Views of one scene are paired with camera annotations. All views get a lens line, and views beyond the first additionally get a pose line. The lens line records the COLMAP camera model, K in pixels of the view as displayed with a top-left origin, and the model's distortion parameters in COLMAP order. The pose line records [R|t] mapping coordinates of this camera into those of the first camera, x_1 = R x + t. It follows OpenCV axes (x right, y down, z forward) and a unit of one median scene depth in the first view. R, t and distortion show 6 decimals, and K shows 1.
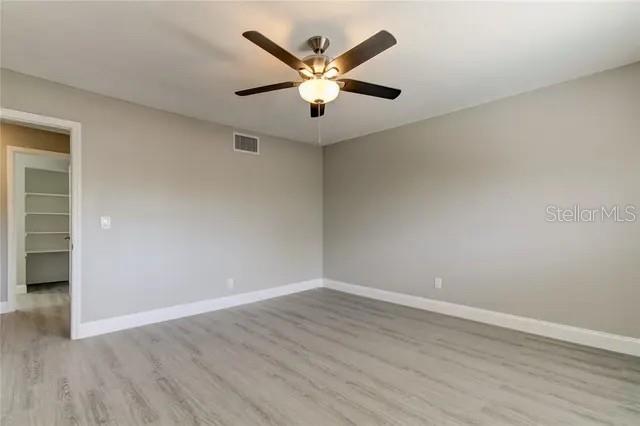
lens RADIAL K [[307.1, 0, 321.1], [0, 307.1, 224.3], [0, 0, 1]] dist [0.001186, -0.000081]
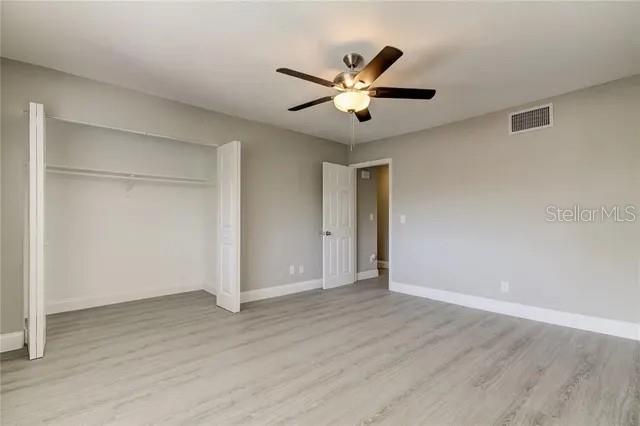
lens RADIAL K [[298.5, 0, 321.7], [0, 298.5, 217.9], [0, 0, 1]] dist [0.011848, -0.000476]
pose [[-0.039351, -0.007424, -0.999198, 0.797242], [0.005451, 0.999956, -0.007644, -0.002536], [0.999211, -0.005747, -0.039309, 0.692131]]
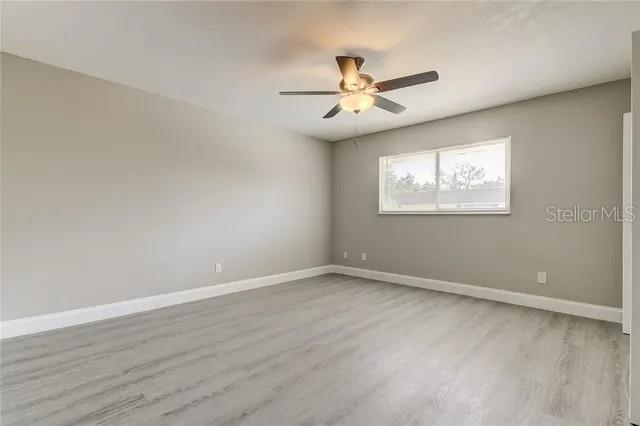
lens RADIAL K [[298.5, 0, 321.7], [0, 298.5, 217.9], [0, 0, 1]] dist [0.011848, -0.000476]
pose [[-0.024467, -0.018319, 0.999533, -0.853192], [0.003324, 0.999825, 0.018406, 0.000549], [-0.999695, 0.003773, -0.024402, 0.858399]]
